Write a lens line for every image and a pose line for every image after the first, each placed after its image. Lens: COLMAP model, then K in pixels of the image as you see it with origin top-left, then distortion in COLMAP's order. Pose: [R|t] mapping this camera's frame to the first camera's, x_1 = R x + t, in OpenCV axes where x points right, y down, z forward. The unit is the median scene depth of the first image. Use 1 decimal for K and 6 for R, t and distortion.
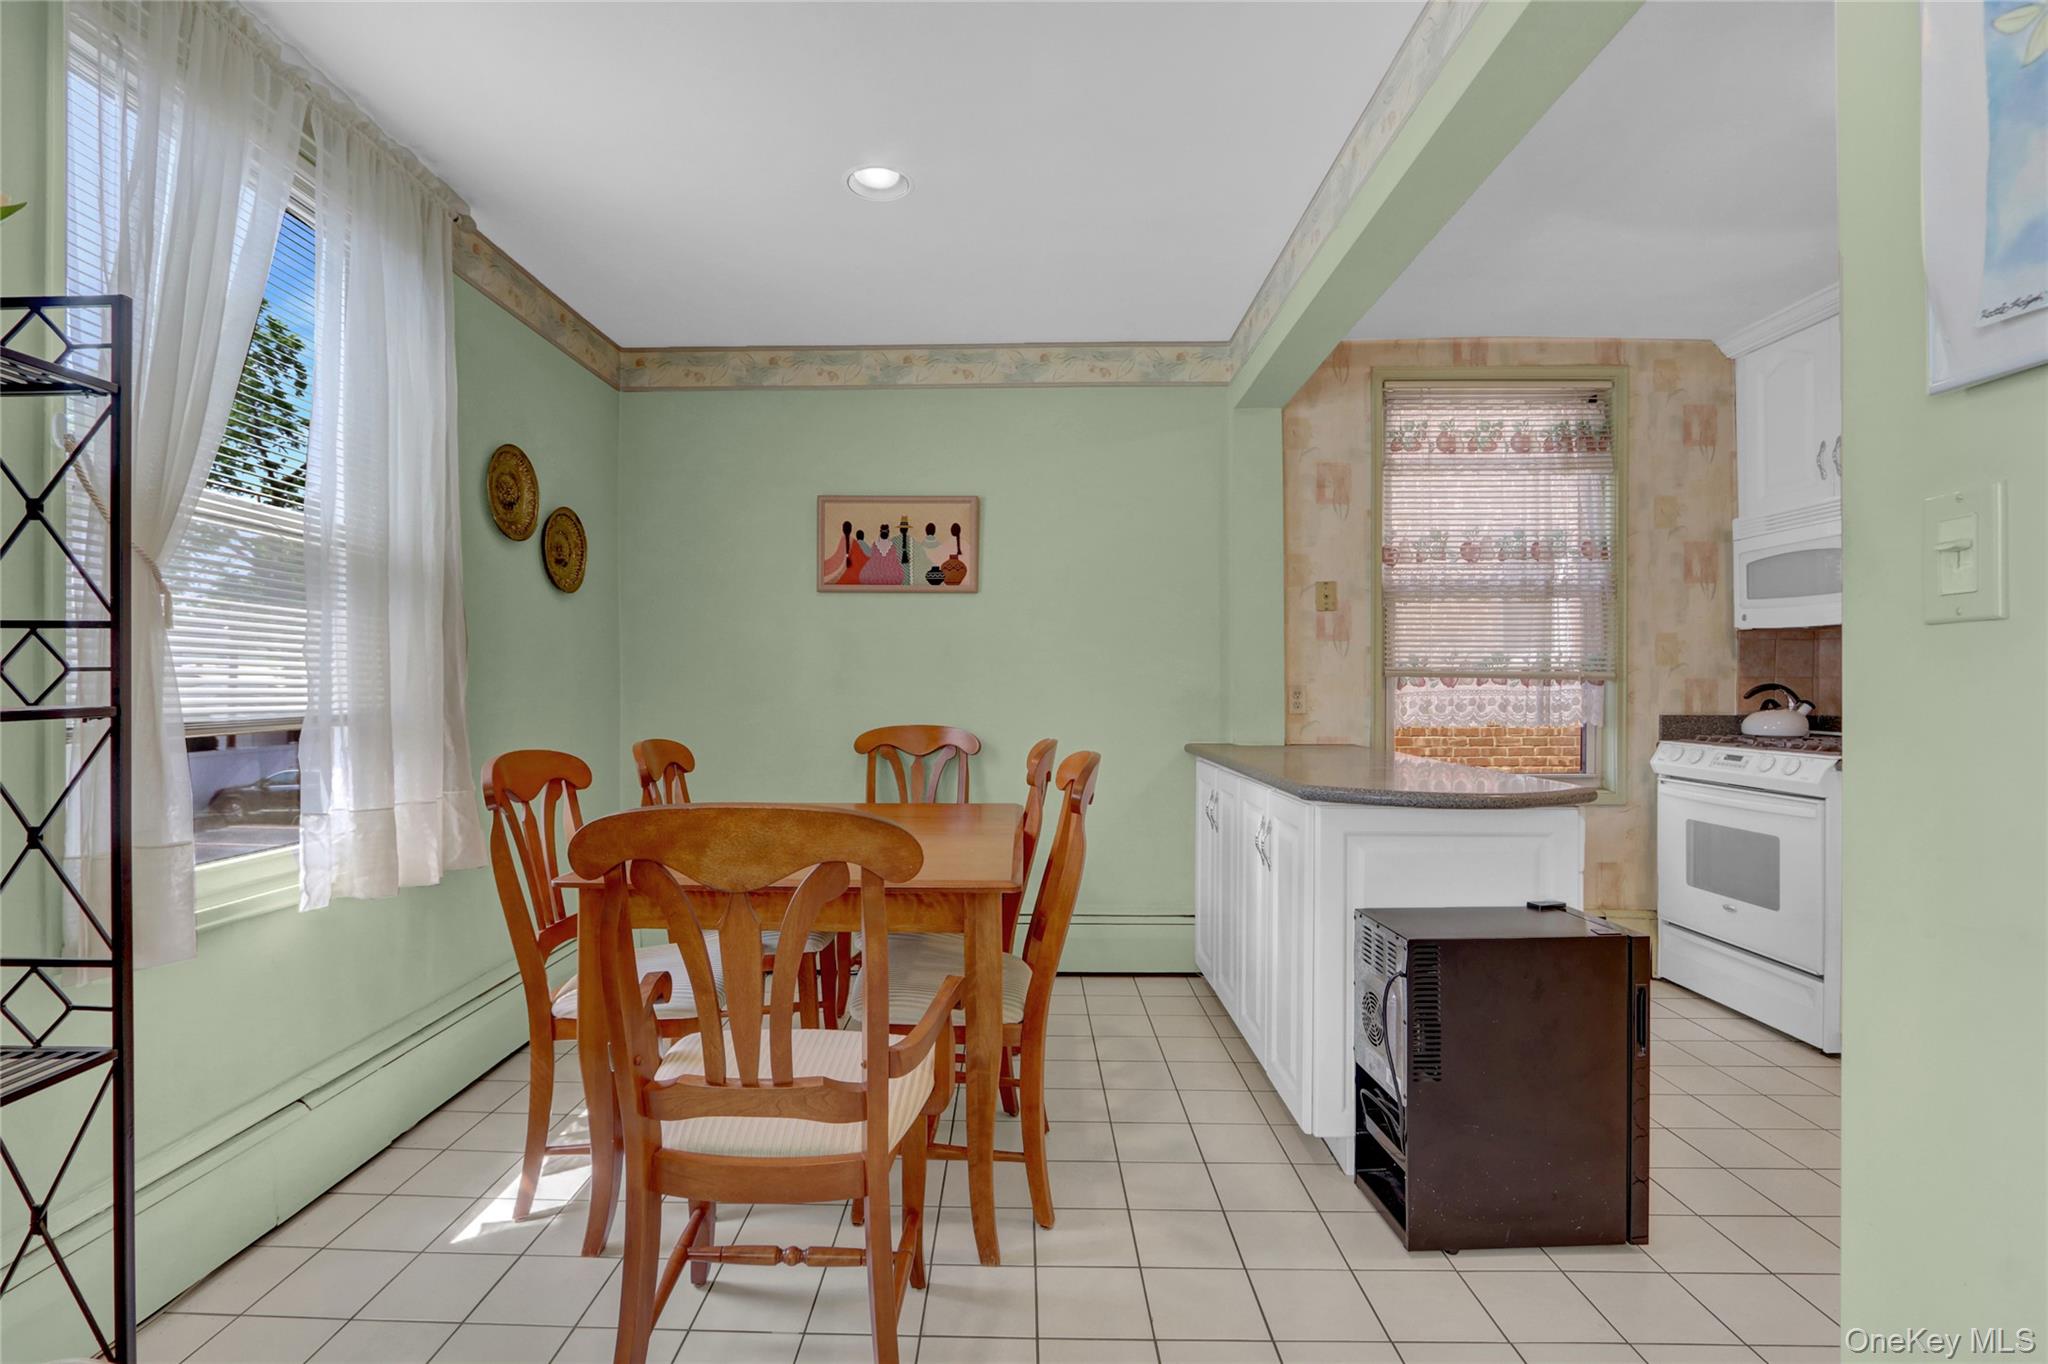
lens RADIAL K [[958.3, 0, 991.2], [0, 958.3, 686.5], [0, 0, 1]] dist [-0.020382, 0.004035]
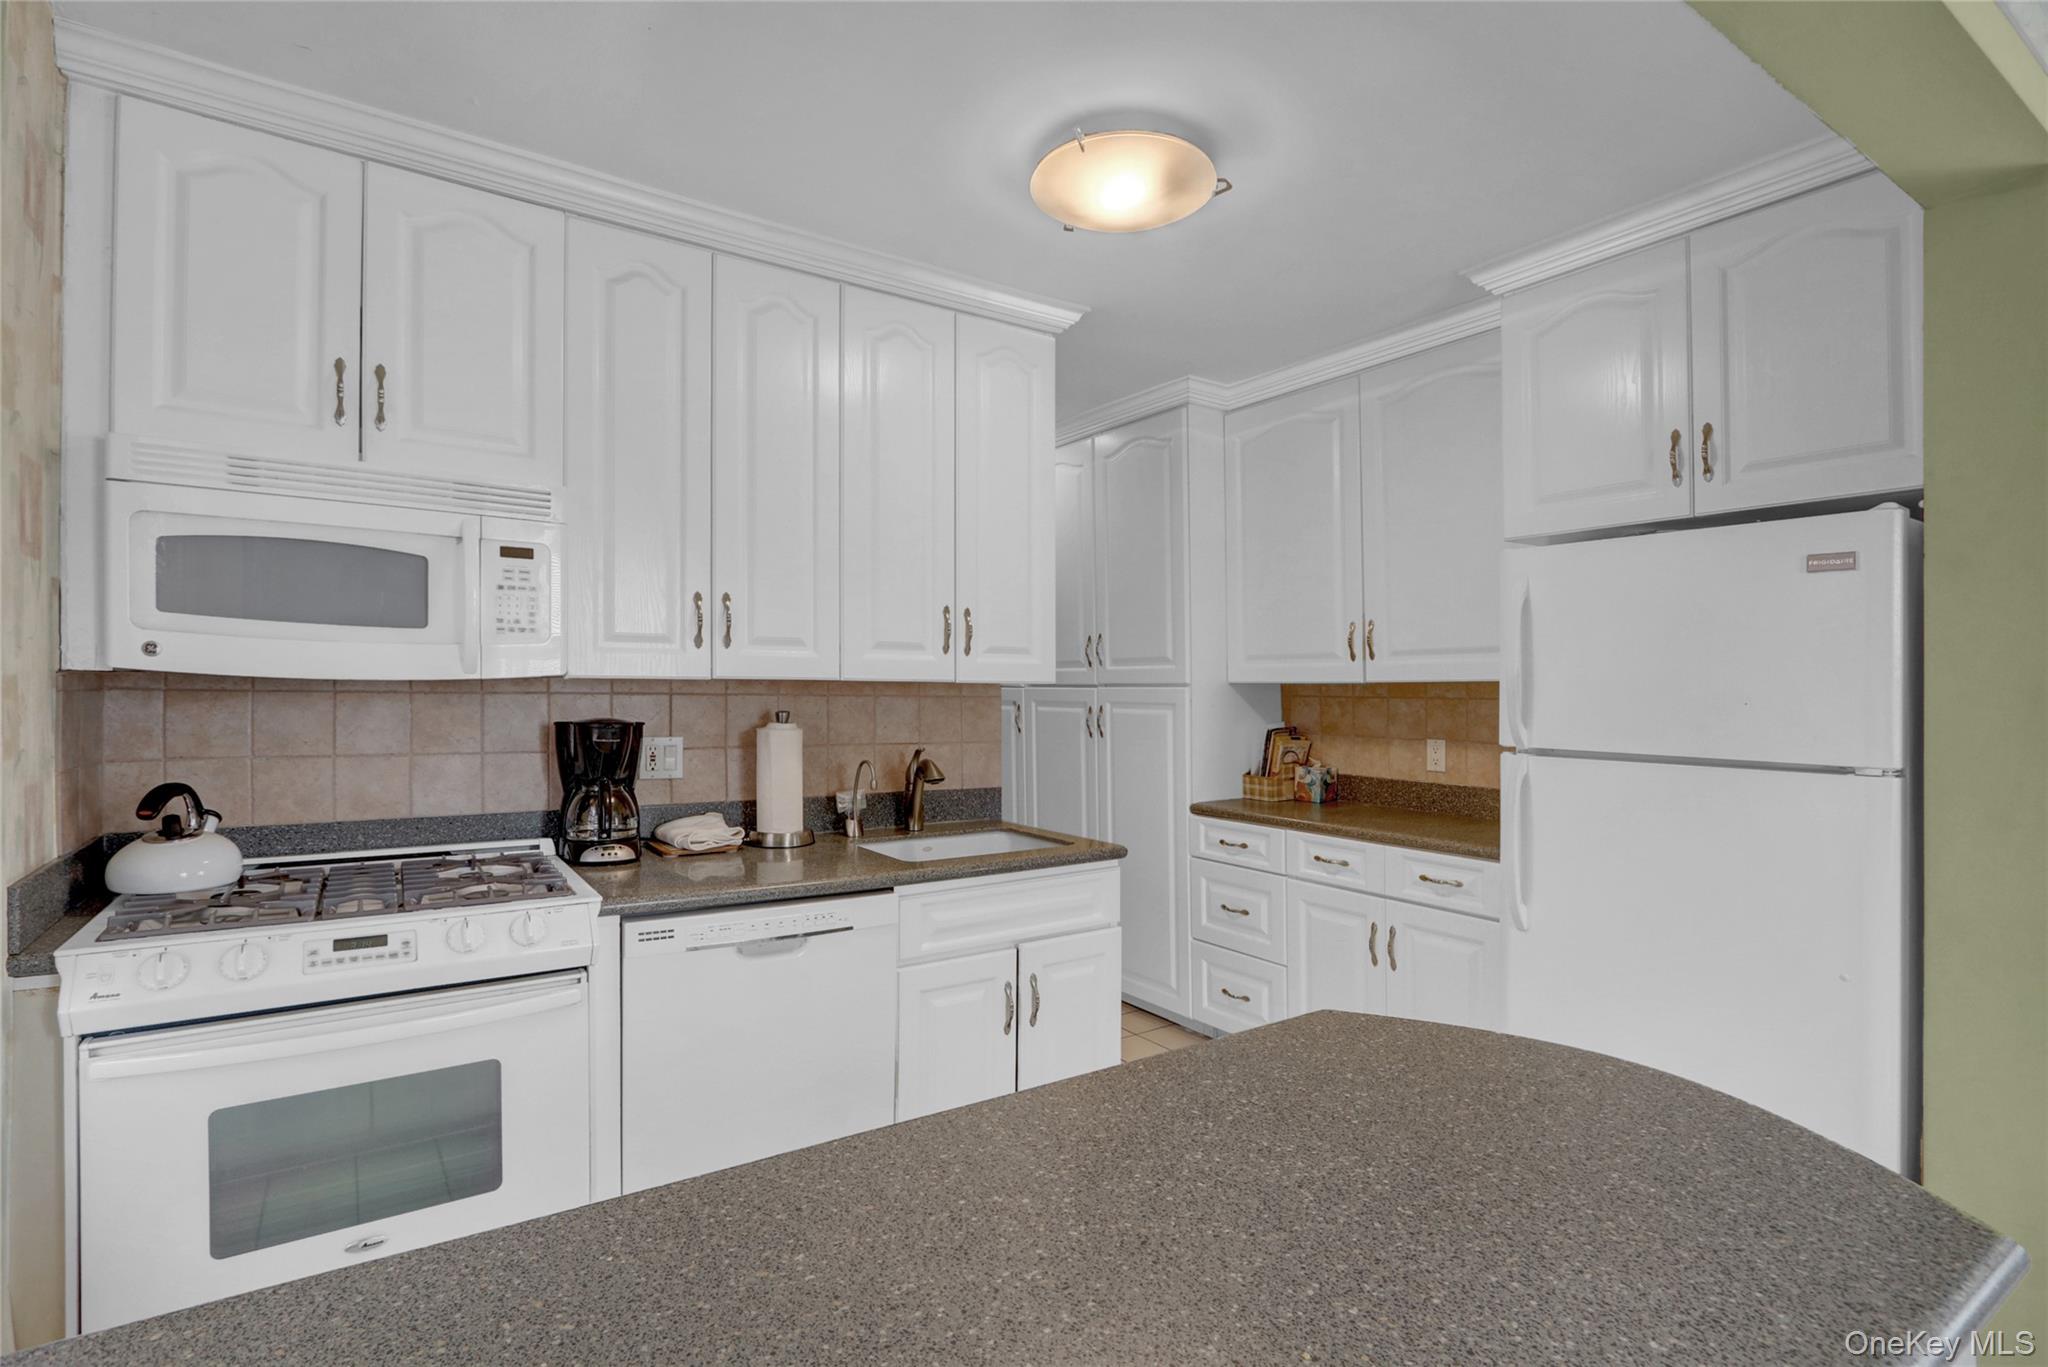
lens RADIAL K [[958.3, 0, 1023.5], [0, 958.3, 675.2], [0, 0, 1]] dist [-0.020382, 0.004035]
pose [[-0.576576, 0.005632, 0.817024, 0.147302], [-0.009891, 0.999855, -0.013873, -0.054510], [-0.816984, -0.016080, -0.576437, 0.873333]]
